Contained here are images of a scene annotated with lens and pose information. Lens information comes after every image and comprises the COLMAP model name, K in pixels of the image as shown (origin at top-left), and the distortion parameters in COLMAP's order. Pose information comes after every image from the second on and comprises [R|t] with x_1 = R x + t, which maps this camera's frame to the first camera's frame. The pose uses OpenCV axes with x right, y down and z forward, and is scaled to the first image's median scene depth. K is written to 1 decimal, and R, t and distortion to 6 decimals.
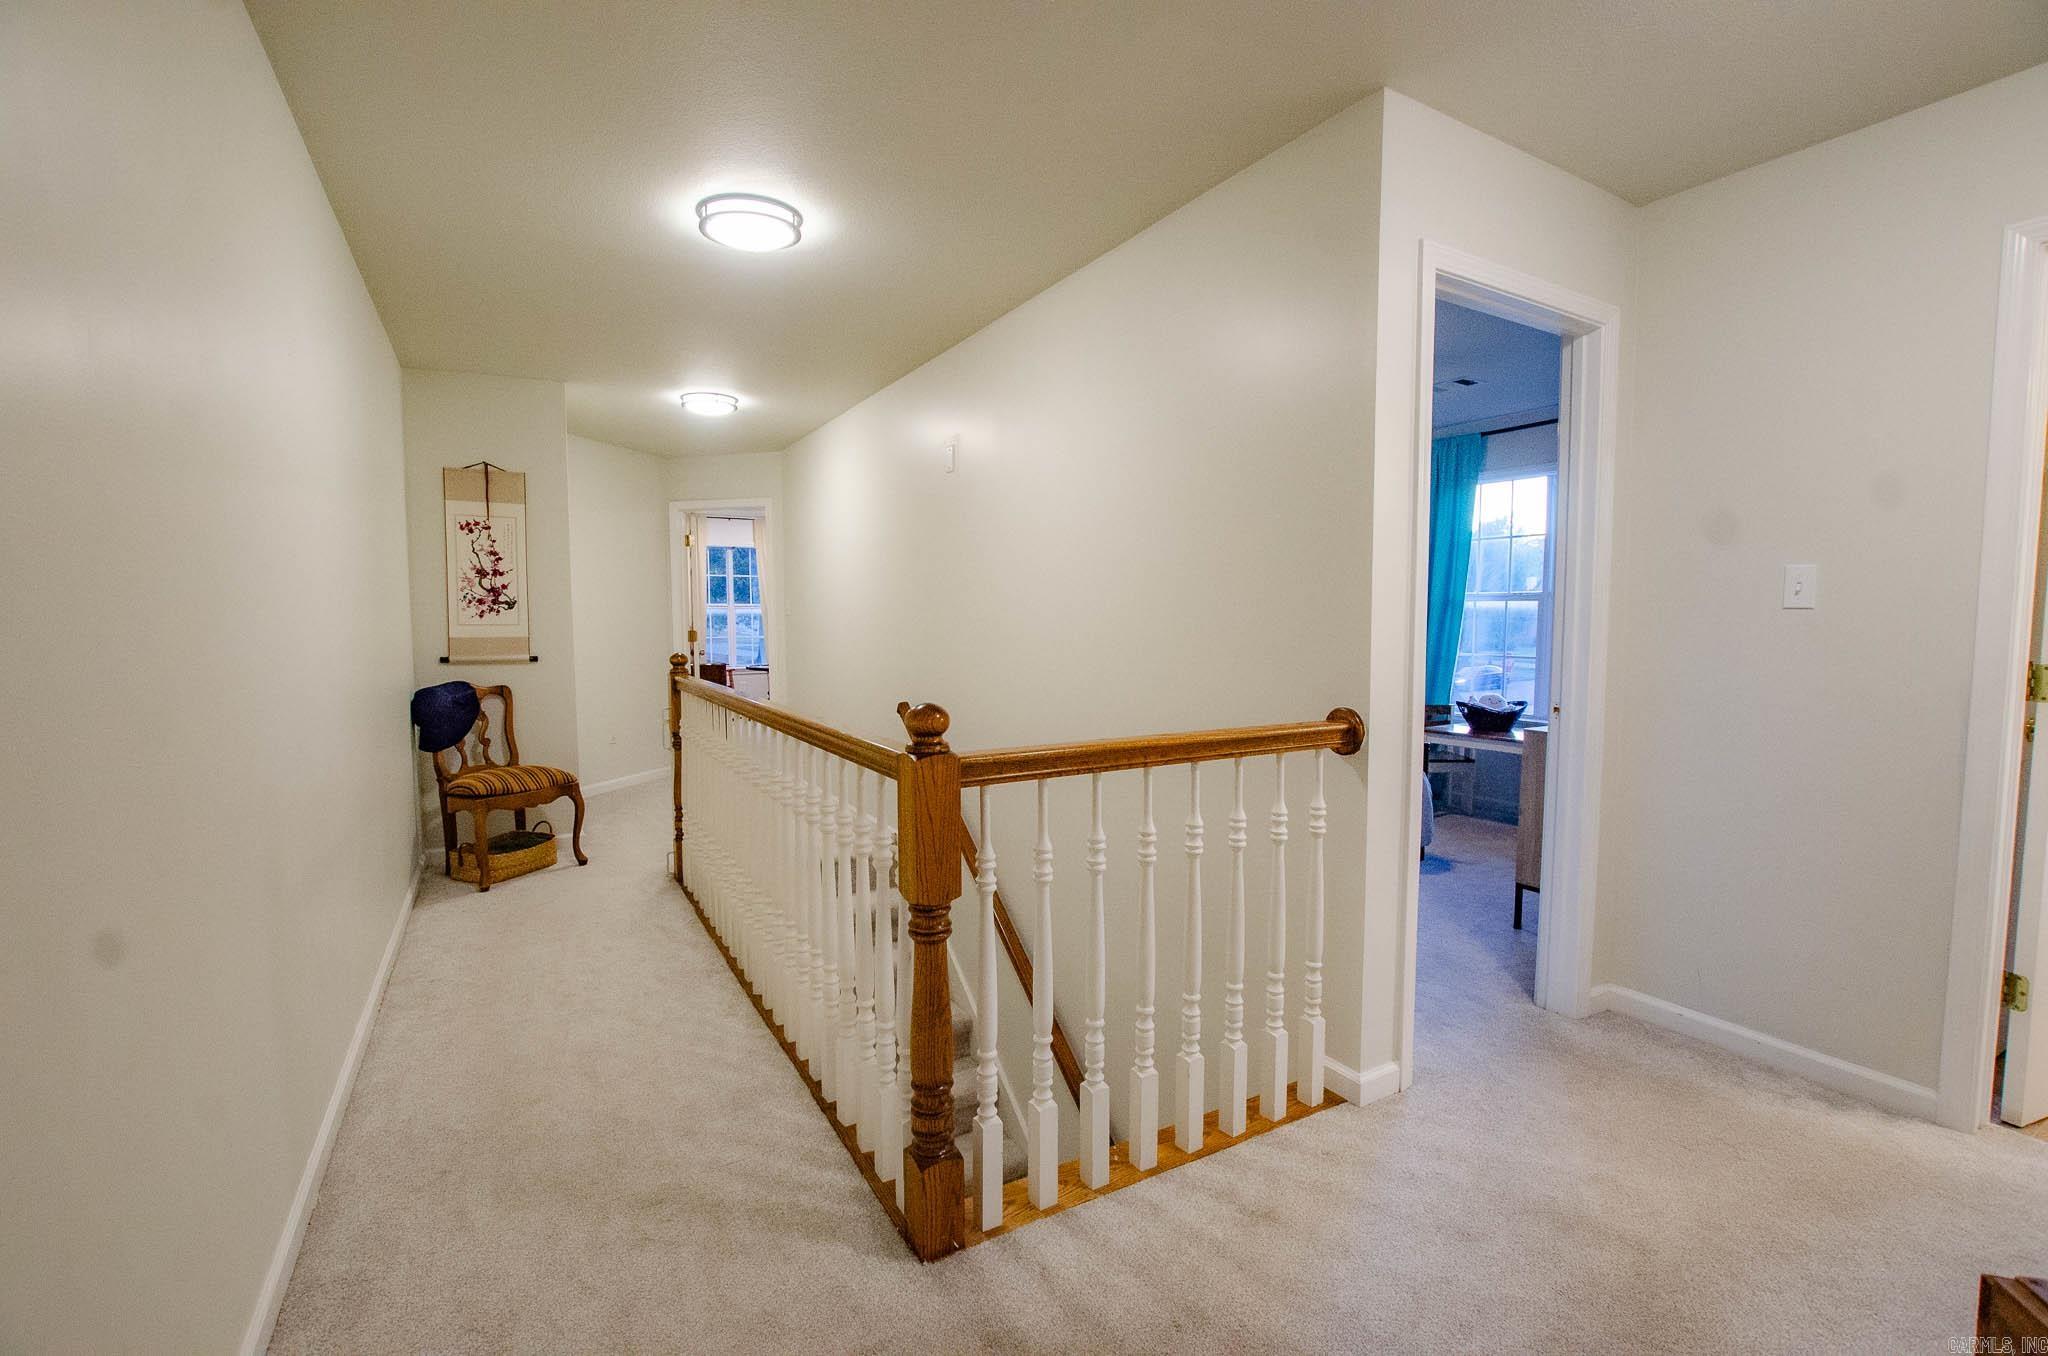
lens RADIAL K [[900.0, 0, 1037.9], [0, 900.0, 680.4], [0, 0, 1]] dist [-0.022338, 0.000318]
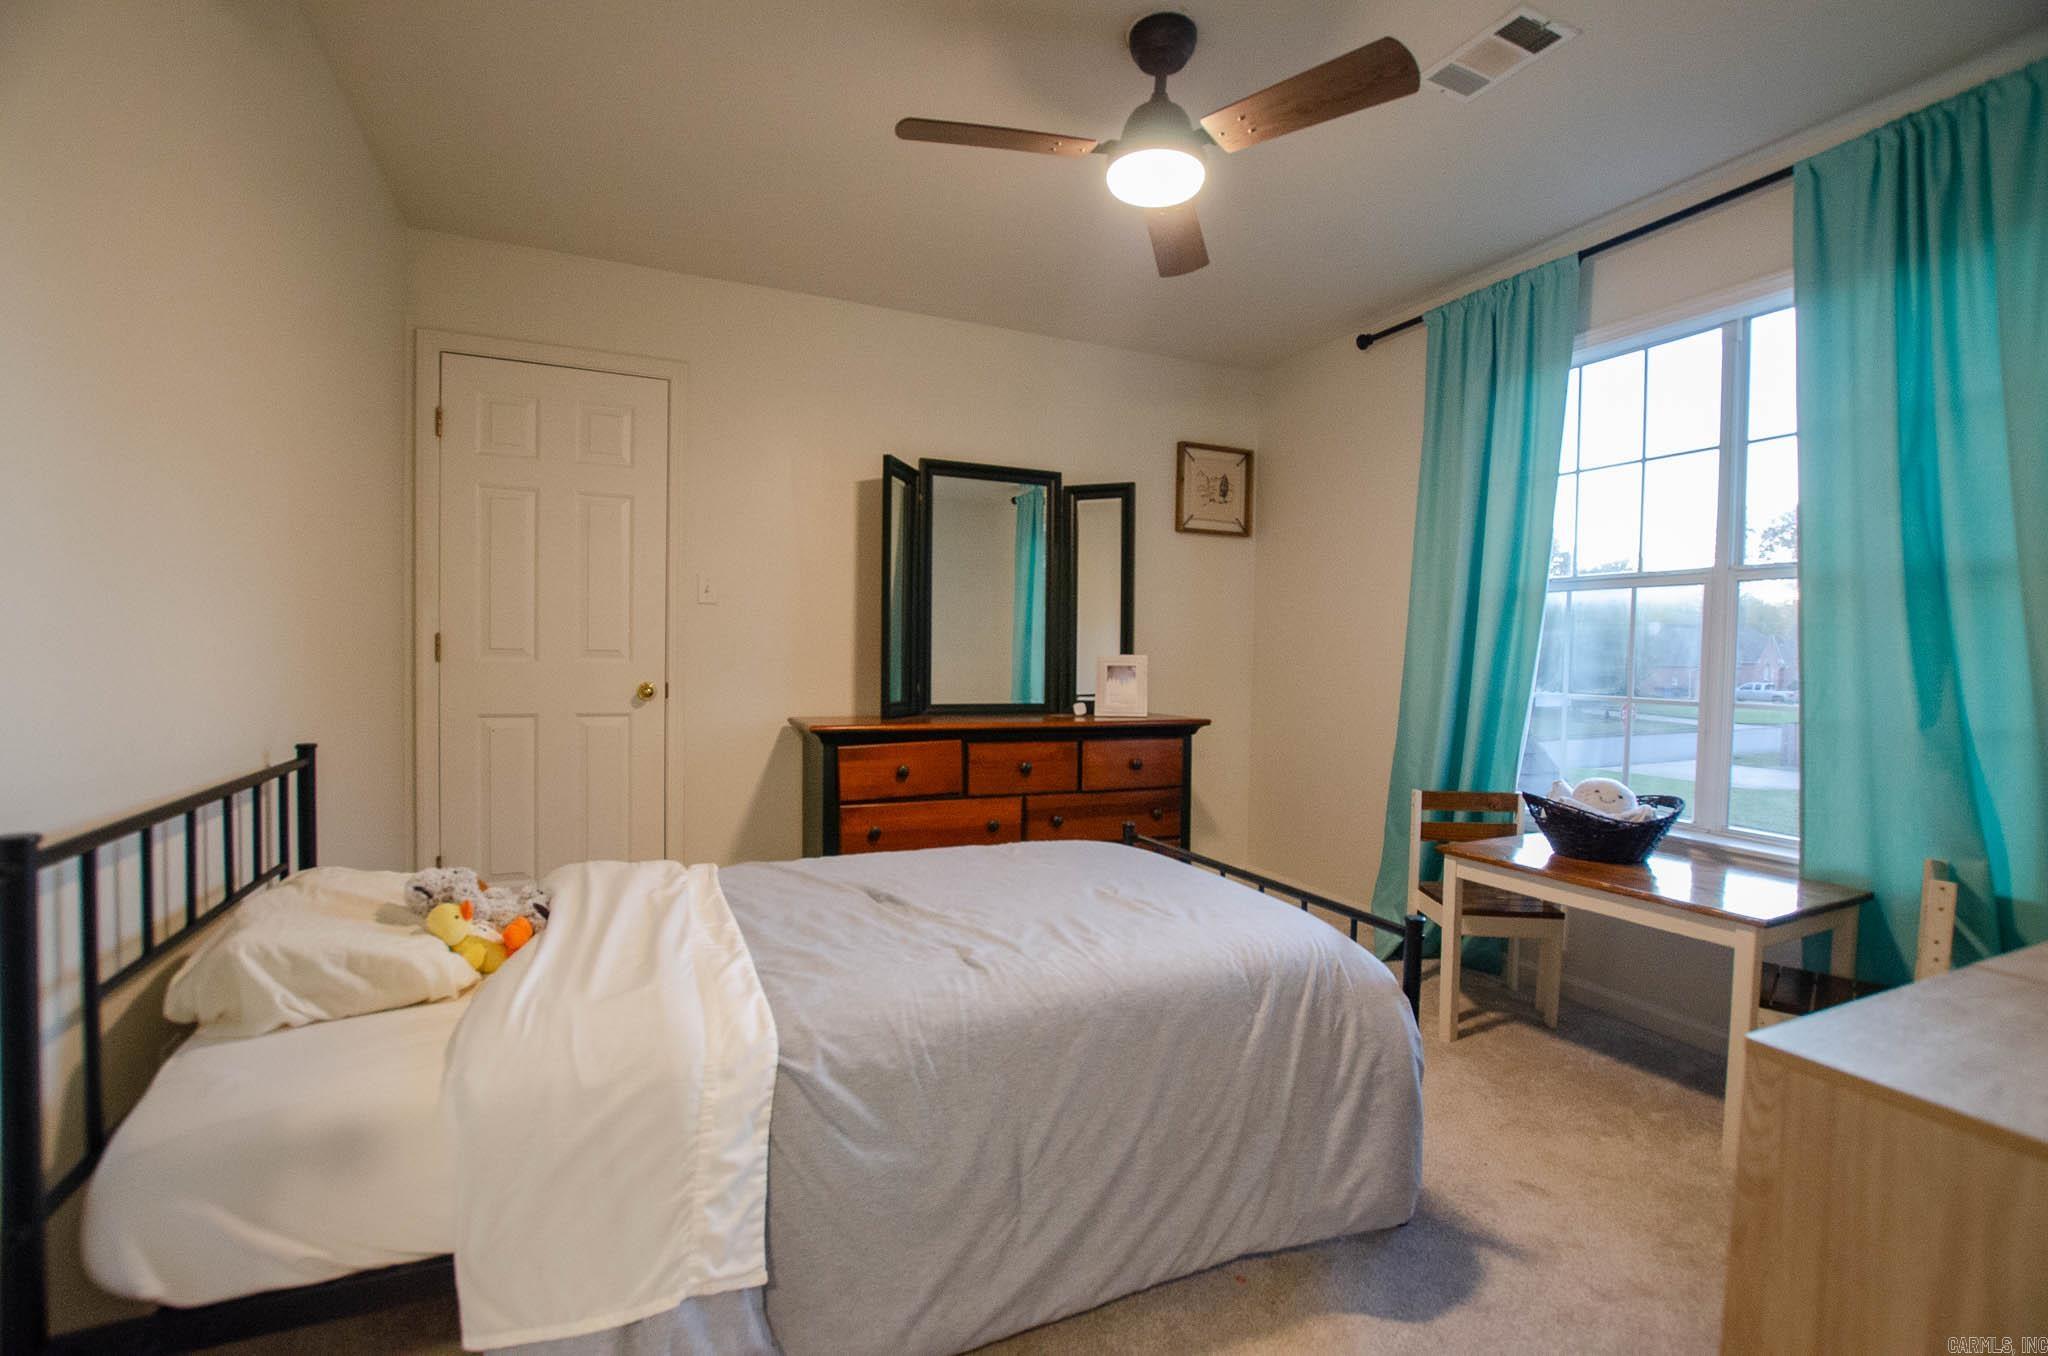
lens RADIAL K [[897.4, 0, 1020.7], [0, 897.4, 682.9], [0, 0, 1]] dist [-0.037297, 0.006167]
pose [[0.993545, 0.026216, -0.110367, 0.249204], [-0.031099, 0.998601, -0.042754, -0.006193], [0.109091, 0.045910, 0.992971, 0.494823]]
